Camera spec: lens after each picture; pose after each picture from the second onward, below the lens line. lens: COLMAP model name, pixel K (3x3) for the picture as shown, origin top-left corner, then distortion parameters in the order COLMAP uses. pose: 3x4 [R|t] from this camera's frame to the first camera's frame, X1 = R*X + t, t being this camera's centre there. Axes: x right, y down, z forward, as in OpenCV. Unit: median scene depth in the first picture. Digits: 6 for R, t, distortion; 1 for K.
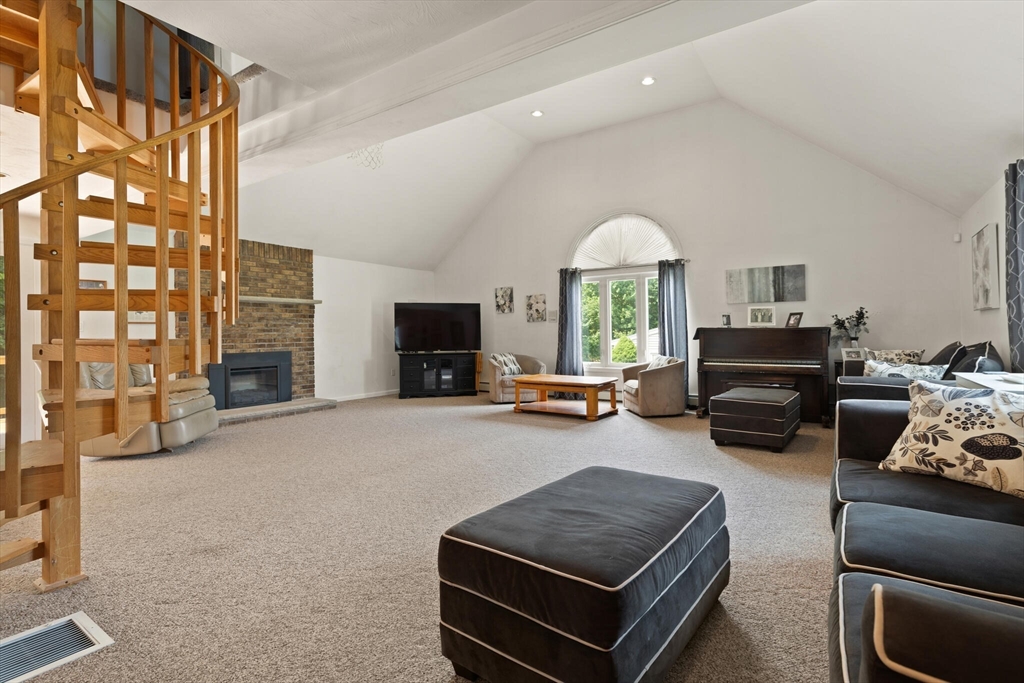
lens RADIAL K [[474.6, 0, 515.3], [0, 474.6, 334.9], [0, 0, 1]] dist [0.004391, 0.000139]
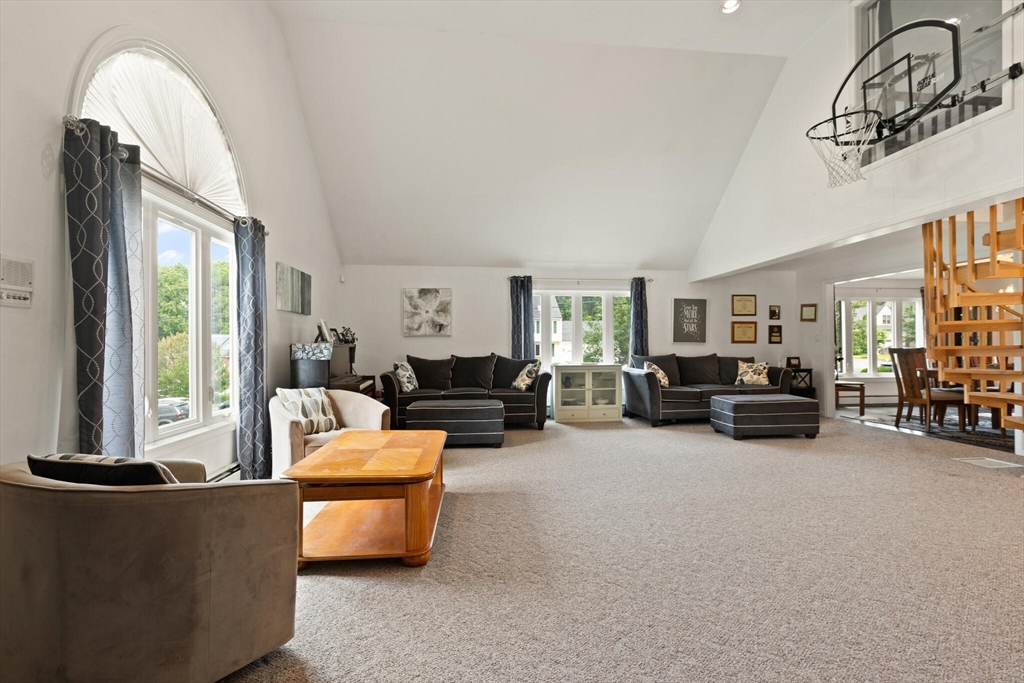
lens RADIAL K [[474.6, 0, 519.9], [0, 474.6, 346.0], [0, 0, 1]] dist [0.004391, 0.000139]
pose [[-0.656688, 0.011542, 0.754074, -0.295837], [0.014861, 0.999887, -0.002363, -0.004029], [-0.754016, 0.009655, -0.656785, 1.100877]]
